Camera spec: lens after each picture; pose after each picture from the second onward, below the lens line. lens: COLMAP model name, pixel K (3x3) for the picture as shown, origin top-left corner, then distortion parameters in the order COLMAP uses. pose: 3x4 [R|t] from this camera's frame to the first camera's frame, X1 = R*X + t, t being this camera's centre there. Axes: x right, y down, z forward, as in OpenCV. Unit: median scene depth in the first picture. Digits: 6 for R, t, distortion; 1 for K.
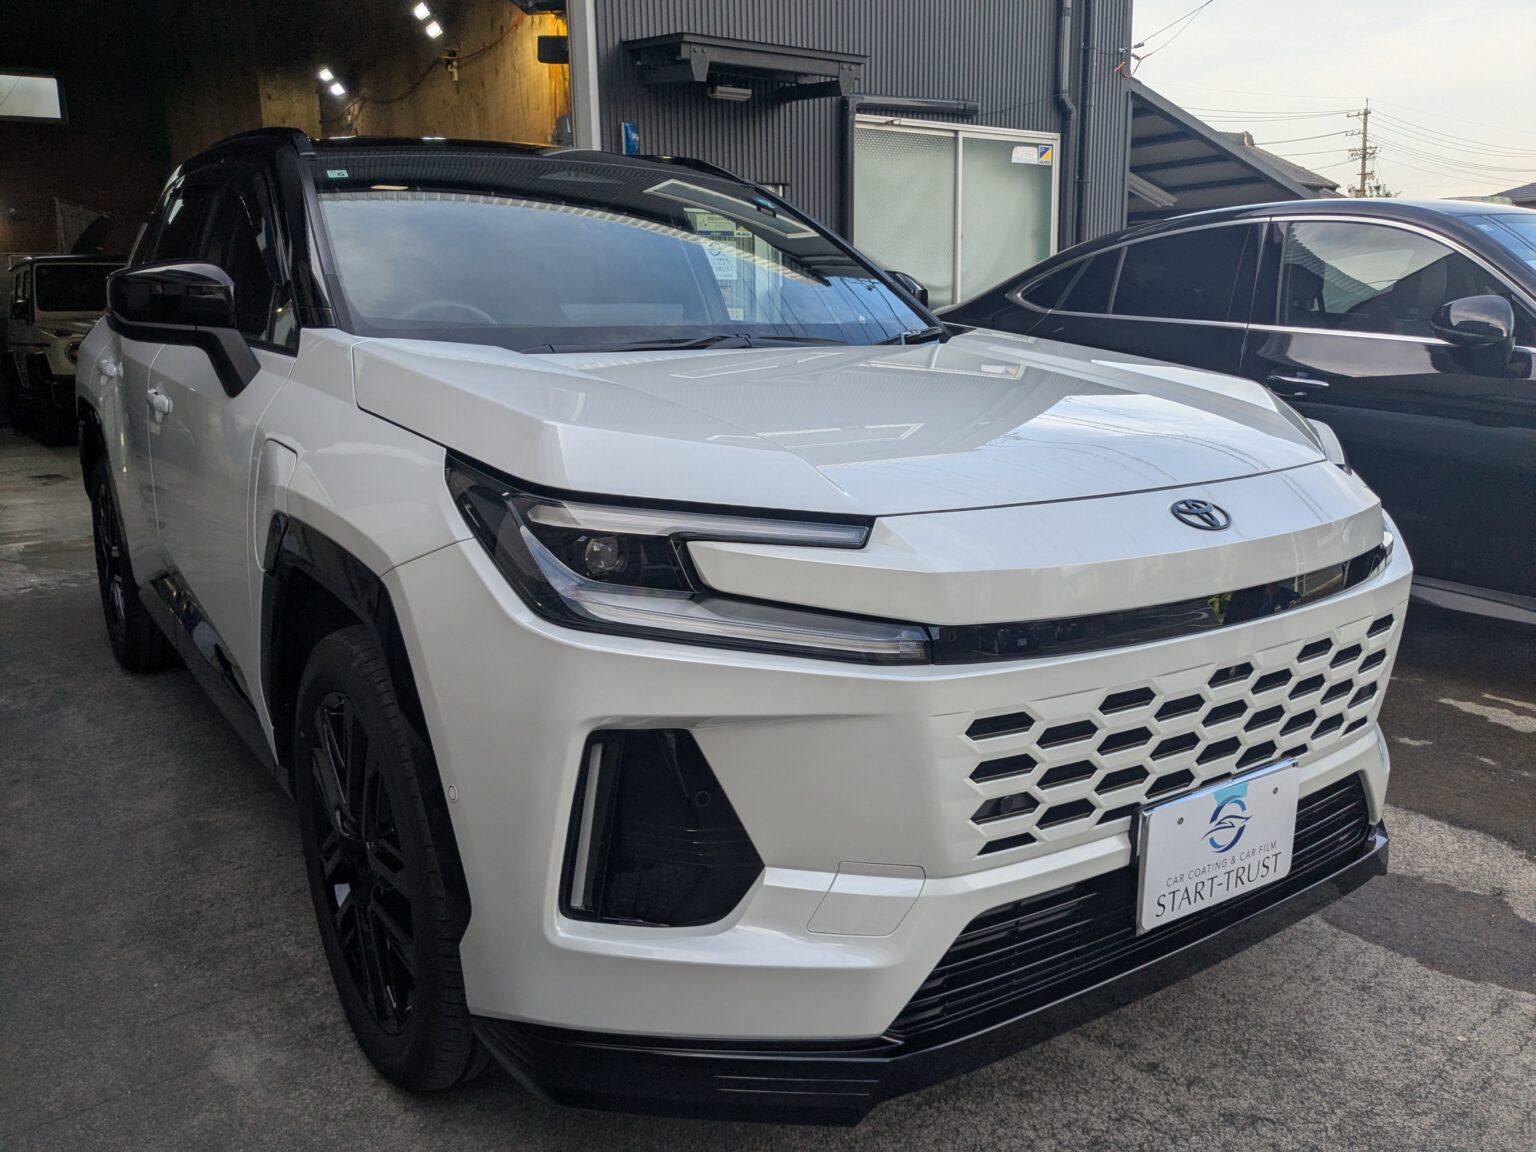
lens RADIAL K [[1205.5, 0, 768.0], [0, 1205.5, 576.0], [0, 0, 1]] dist [-0.005282, -0.006393]
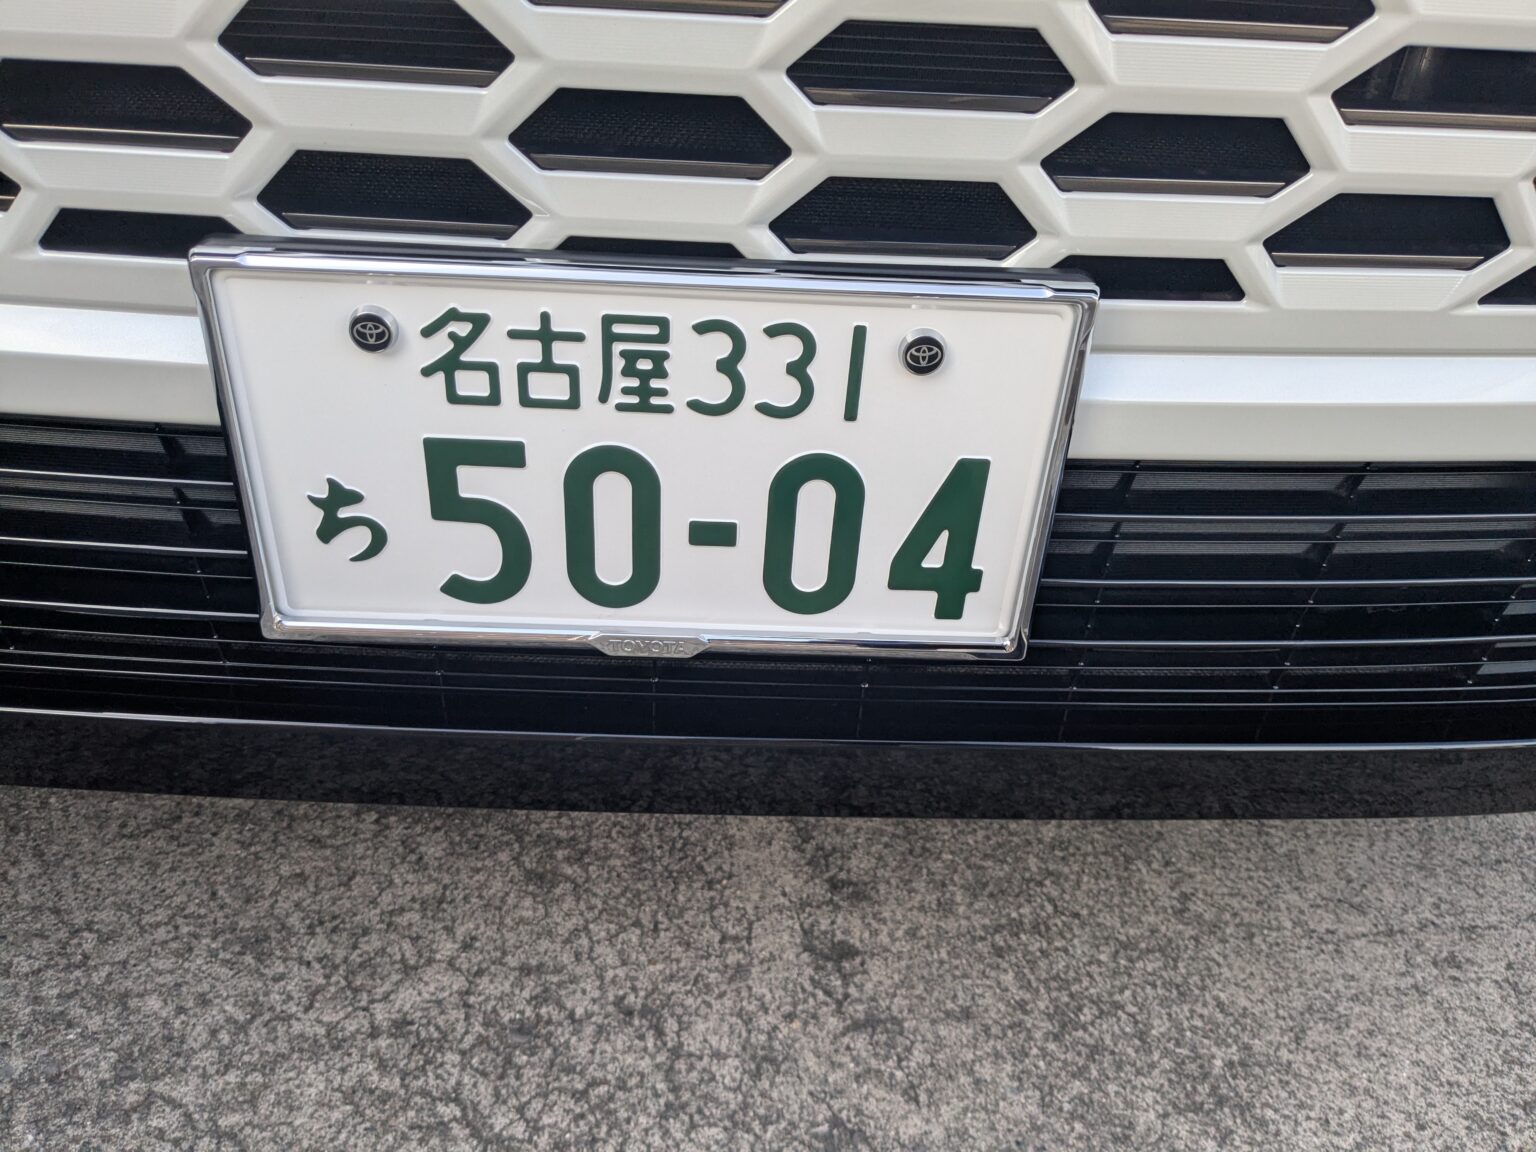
lens RADIAL K [[1205.5, 0, 768.0], [0, 1205.5, 576.0], [0, 0, 1]] dist [-0.005282, -0.006393]
pose [[0.835270, 0.332088, -0.438225, 0.483009], [-0.168087, 0.913071, 0.371549, 0.115498], [0.523517, -0.236684, 0.818481, 0.684991]]
